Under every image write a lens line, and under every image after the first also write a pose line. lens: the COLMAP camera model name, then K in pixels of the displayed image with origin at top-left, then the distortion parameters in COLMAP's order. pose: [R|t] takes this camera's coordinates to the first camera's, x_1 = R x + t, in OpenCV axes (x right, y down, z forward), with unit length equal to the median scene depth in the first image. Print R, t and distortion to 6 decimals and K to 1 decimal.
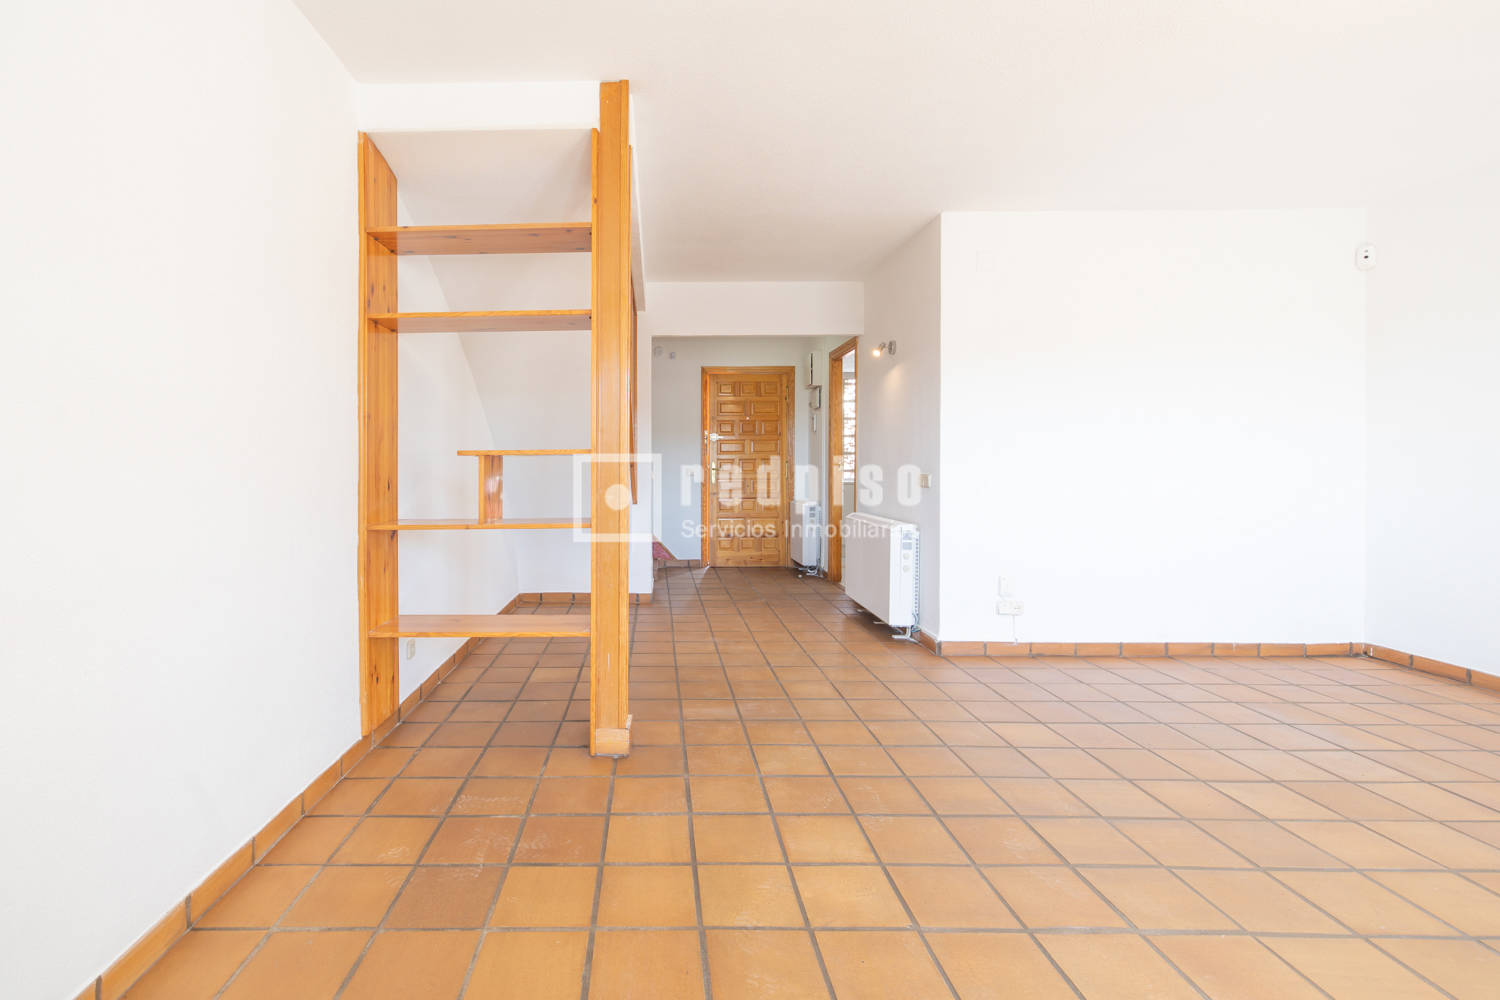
lens RADIAL K [[654.2, 0, 663.2], [0, 654.2, 465.0], [0, 0, 1]] dist [0.002400, -0.001110]
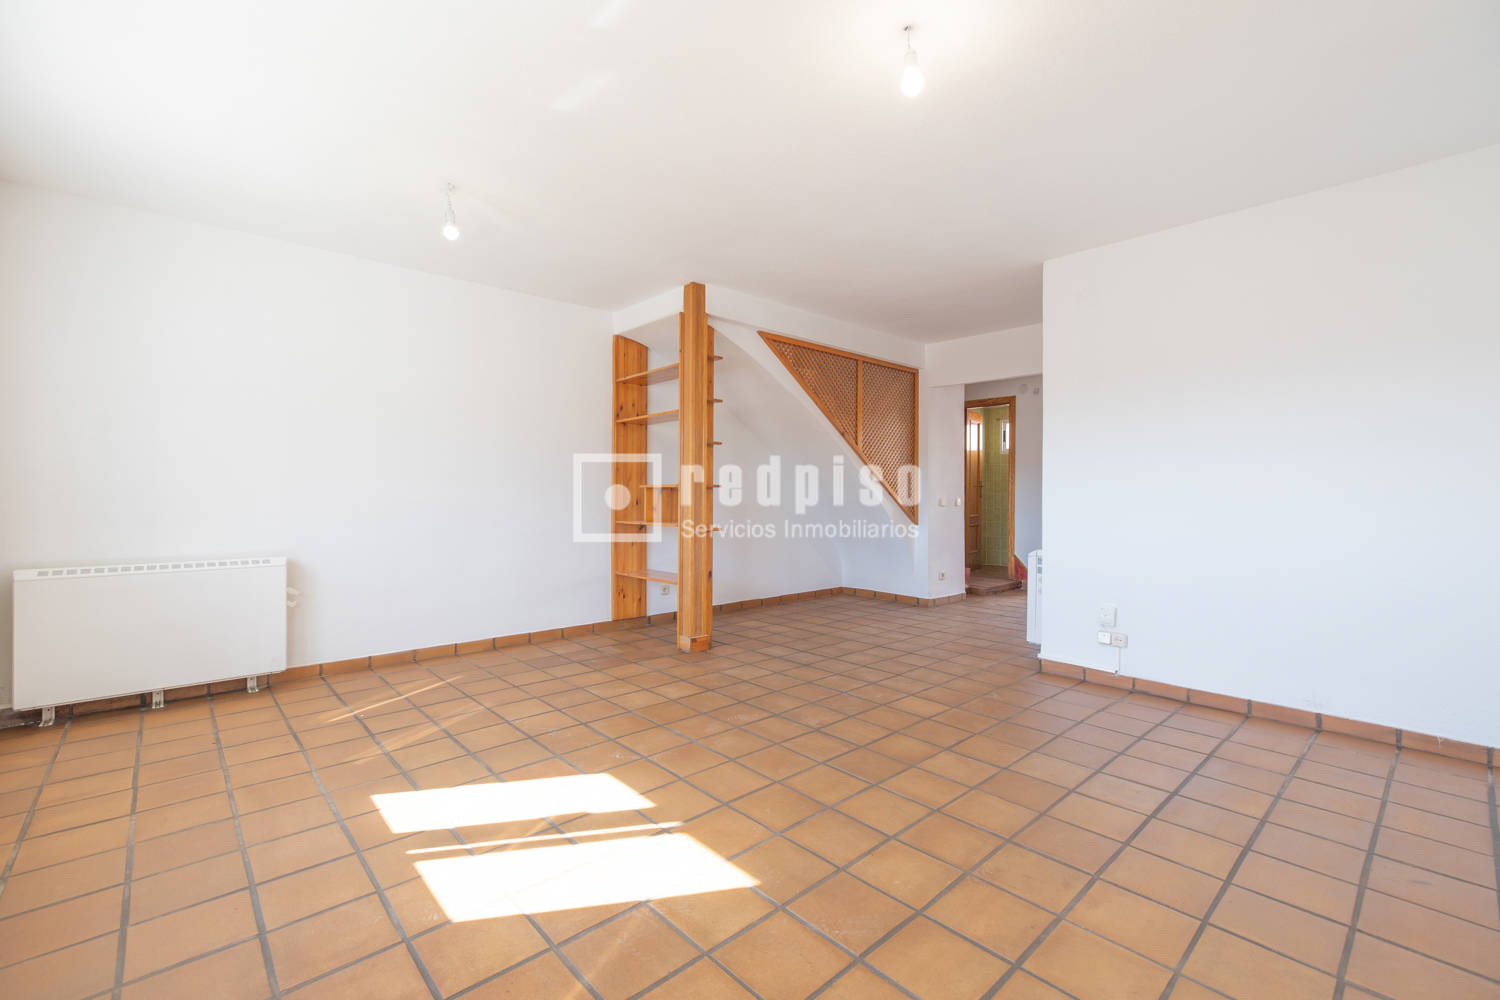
lens RADIAL K [[654.2, 0, 783.1], [0, 654.2, 487.9], [0, 0, 1]] dist [0.002400, -0.001110]
pose [[0.701619, 0.000655, -0.712552, 1.089234], [-0.005666, 0.999973, -0.004660, -0.005139], [0.712530, 0.007307, 0.701604, -0.072197]]
